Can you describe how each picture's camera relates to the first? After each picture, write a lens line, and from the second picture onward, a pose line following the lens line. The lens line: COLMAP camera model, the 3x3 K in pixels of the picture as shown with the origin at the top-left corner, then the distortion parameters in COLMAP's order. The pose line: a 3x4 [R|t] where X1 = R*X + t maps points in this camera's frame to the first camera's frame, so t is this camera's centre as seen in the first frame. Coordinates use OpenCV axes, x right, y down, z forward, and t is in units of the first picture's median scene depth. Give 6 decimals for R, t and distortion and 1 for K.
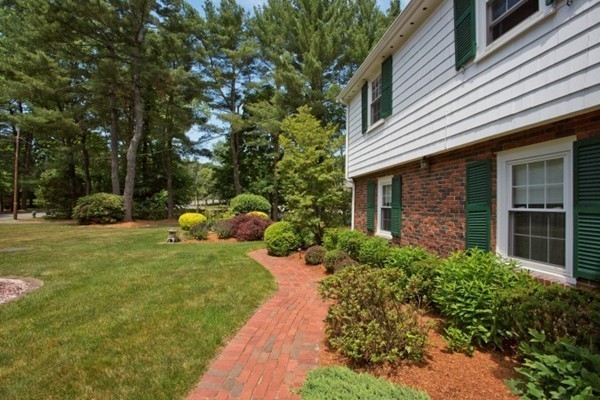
lens RADIAL K [[292.5, 0, 298.3], [0, 292.5, 202.4], [0, 0, 1]] dist [-0.024959, 0.002620]
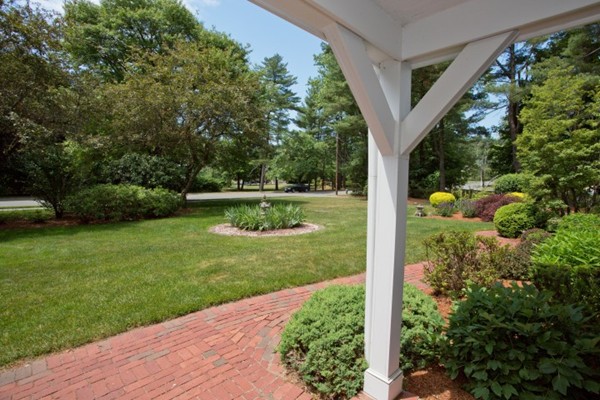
lens RADIAL K [[292.5, 0, 301.2], [0, 292.5, 199.6], [0, 0, 1]] dist [-0.024959, 0.002620]
pose [[0.598815, 0.039833, -0.799896, 0.158590], [0.006440, 0.998491, 0.054543, -0.000065], [0.800861, -0.037813, 0.597655, -0.068226]]
